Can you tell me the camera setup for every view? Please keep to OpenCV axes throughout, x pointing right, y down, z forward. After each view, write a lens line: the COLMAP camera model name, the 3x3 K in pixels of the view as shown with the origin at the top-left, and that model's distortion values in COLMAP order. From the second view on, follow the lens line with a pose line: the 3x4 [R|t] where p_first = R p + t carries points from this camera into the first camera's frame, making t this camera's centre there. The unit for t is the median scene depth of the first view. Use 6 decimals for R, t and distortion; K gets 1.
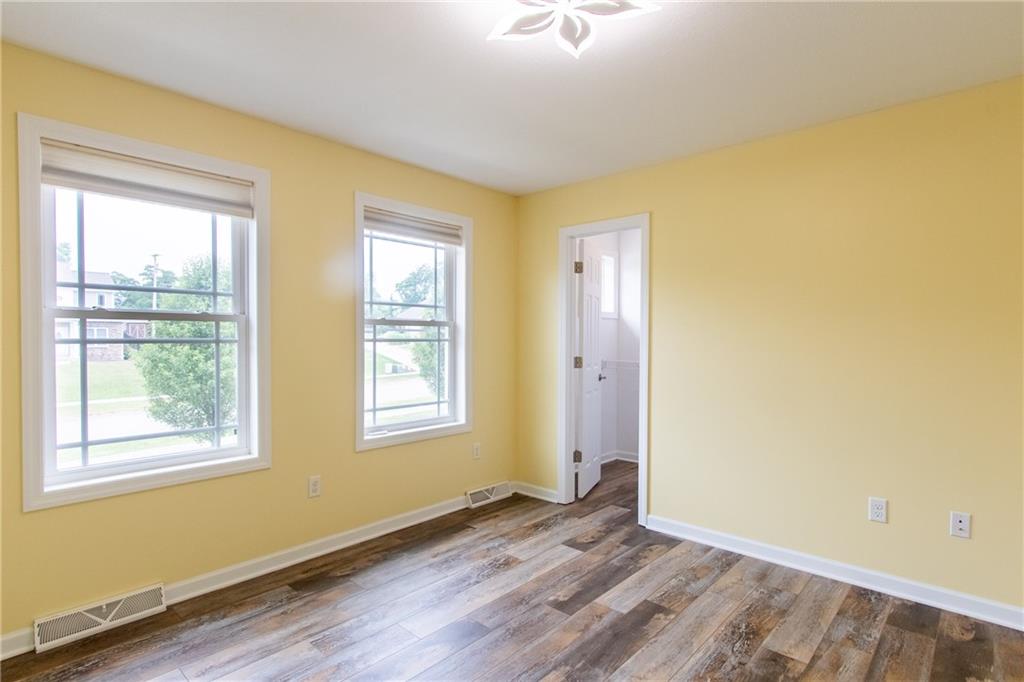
lens RADIAL K [[525.8, 0, 502.5], [0, 525.8, 333.5], [0, 0, 1]] dist [0.006754, -0.001977]
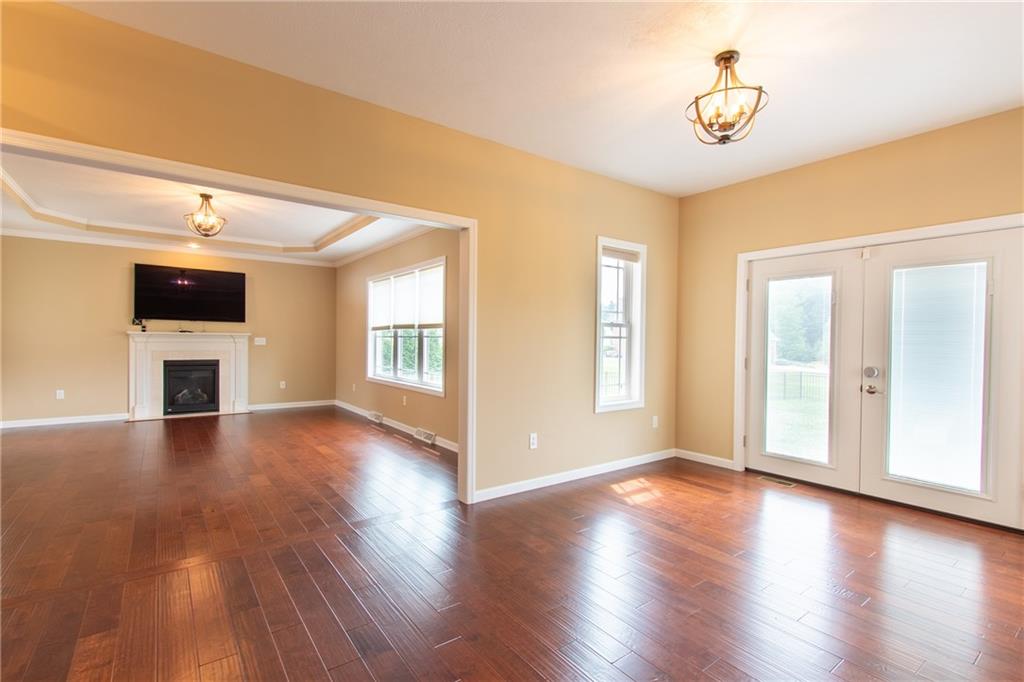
lens RADIAL K [[477.2, 0, 509.4], [0, 477.2, 335.3], [0, 0, 1]] dist [0.011578, -0.001055]
pose [[0.987754, 0.016718, -0.155118, -0.201582], [-0.015094, 0.999818, 0.011643, -0.002960], [0.155285, -0.009159, 0.987827, -0.228487]]
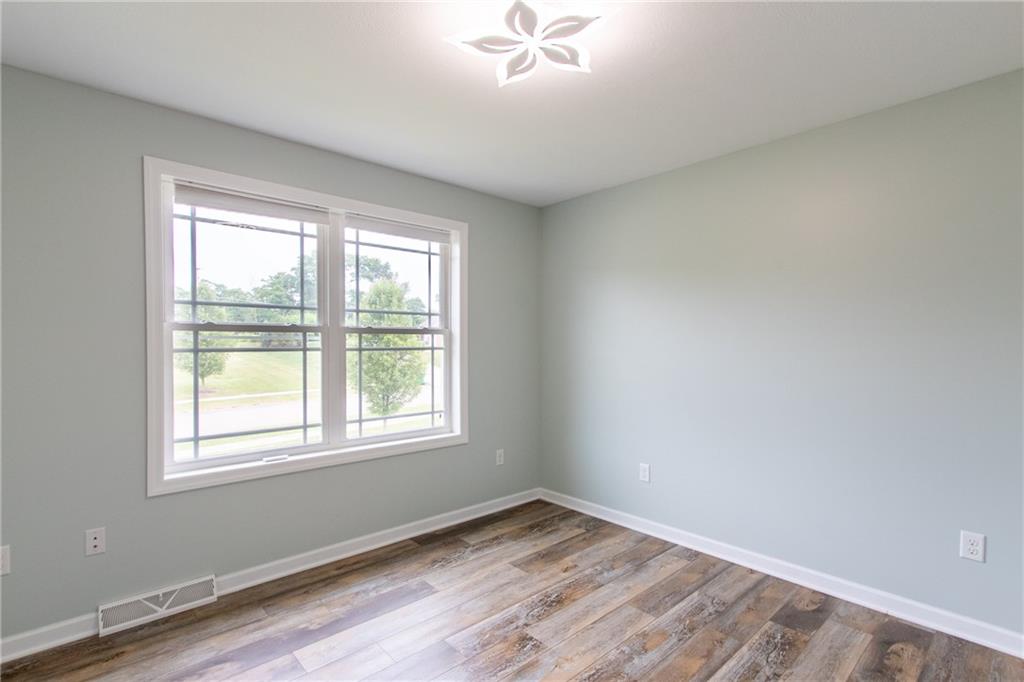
lens RADIAL K [[485.4, 0, 515.4], [0, 485.4, 341.3], [0, 0, 1]] dist [-0.000895, 0.003962]
pose [[0.996301, -0.006413, -0.085698, 0.104385], [0.006313, 0.999979, -0.001431, 0.001149], [0.085705, 0.000885, 0.996320, 0.111973]]
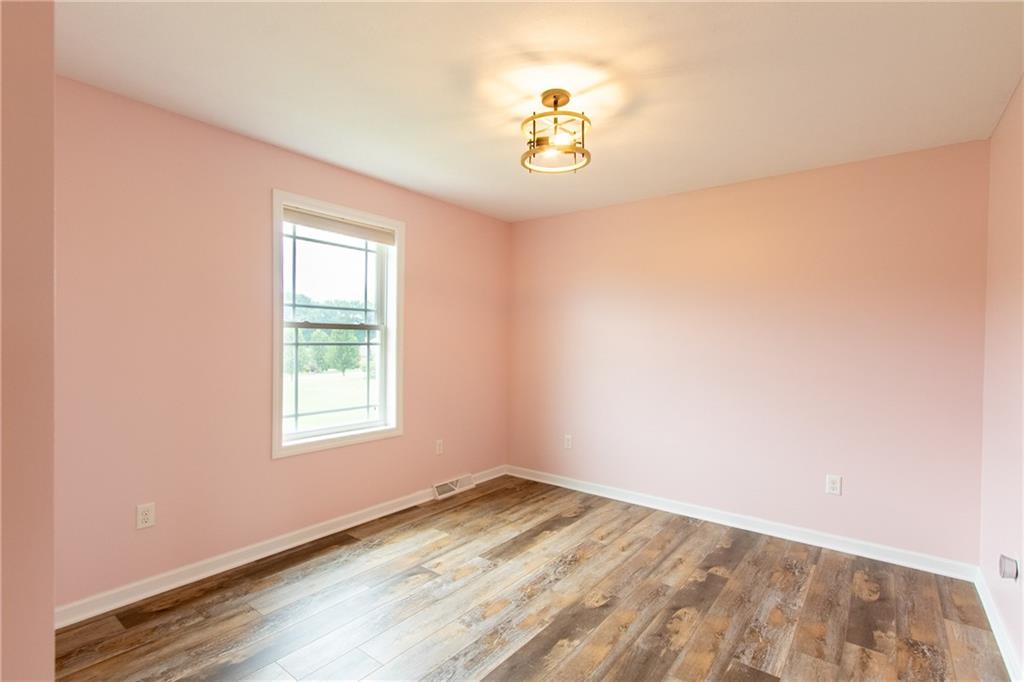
lens RADIAL K [[477.2, 0, 514.5], [0, 477.2, 340.2], [0, 0, 1]] dist [0.011578, -0.001055]
pose [[0.995650, 0.005944, 0.092979, 0.066643], [-0.006252, 0.999976, 0.003028, 0.000836], [-0.092959, -0.003596, 0.995663, 0.070992]]
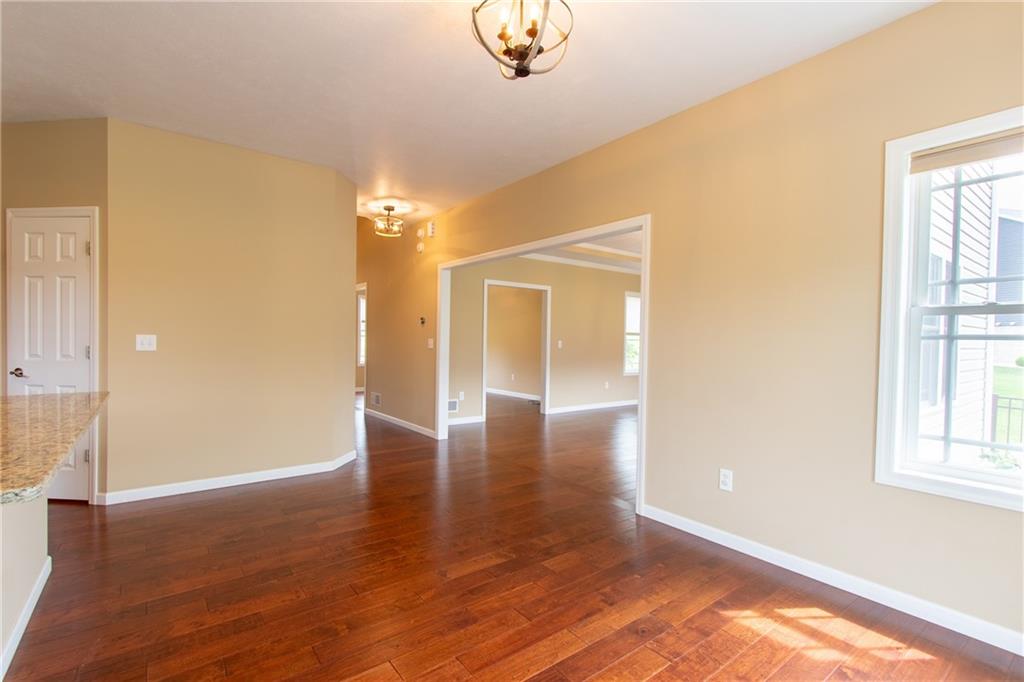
lens RADIAL K [[477.2, 0, 487.0], [0, 477.2, 326.1], [0, 0, 1]] dist [0.011578, -0.001055]
pose [[-0.180975, -0.018518, -0.983313, 0.406597], [0.011769, 0.999710, -0.020992, 0.002997], [0.983417, -0.015371, -0.180705, 0.445393]]
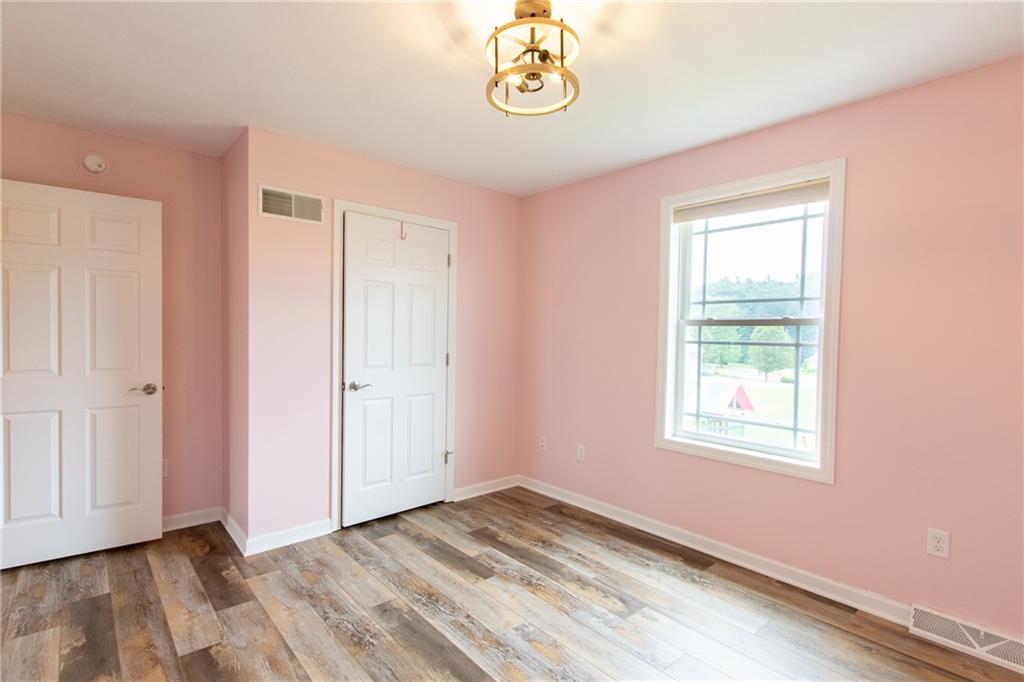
lens RADIAL K [[526.3, 0, 517.8], [0, 526.3, 341.6], [0, 0, 1]] dist [0.001330, 0.000367]
pose [[-0.124366, 0.008013, -0.992204, 0.628678], [-0.013837, 0.999856, 0.009809, 0.006012], [0.992140, 0.014949, -0.124238, 0.675221]]
